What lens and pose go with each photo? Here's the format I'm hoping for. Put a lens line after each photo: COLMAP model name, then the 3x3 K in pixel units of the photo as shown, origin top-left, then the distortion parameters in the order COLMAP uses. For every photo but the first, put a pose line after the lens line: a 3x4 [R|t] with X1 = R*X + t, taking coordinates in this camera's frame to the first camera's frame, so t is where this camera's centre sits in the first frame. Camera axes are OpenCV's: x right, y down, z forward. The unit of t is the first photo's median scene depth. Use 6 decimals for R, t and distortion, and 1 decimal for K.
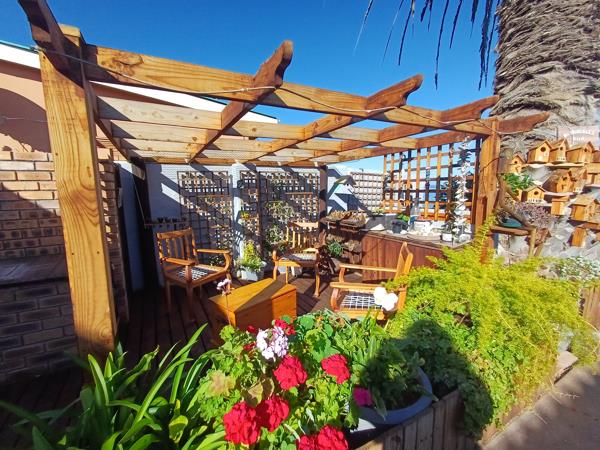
lens RADIAL K [[267.9, 0, 300.5], [0, 267.9, 222.6], [0, 0, 1]] dist [0.002608, -0.001138]
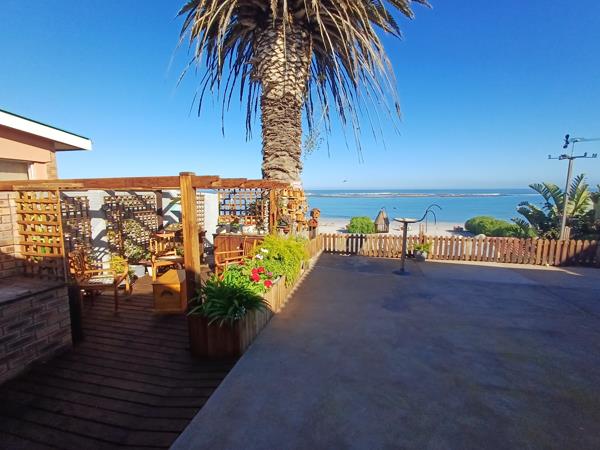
lens RADIAL K [[267.9, 0, 300.5], [0, 267.9, 222.6], [0, 0, 1]] dist [0.002608, -0.001138]
pose [[0.665795, -0.069432, 0.742897, -0.627728], [0.087703, 0.996041, 0.014490, -0.019666], [-0.740963, 0.055507, 0.669248, -0.523727]]
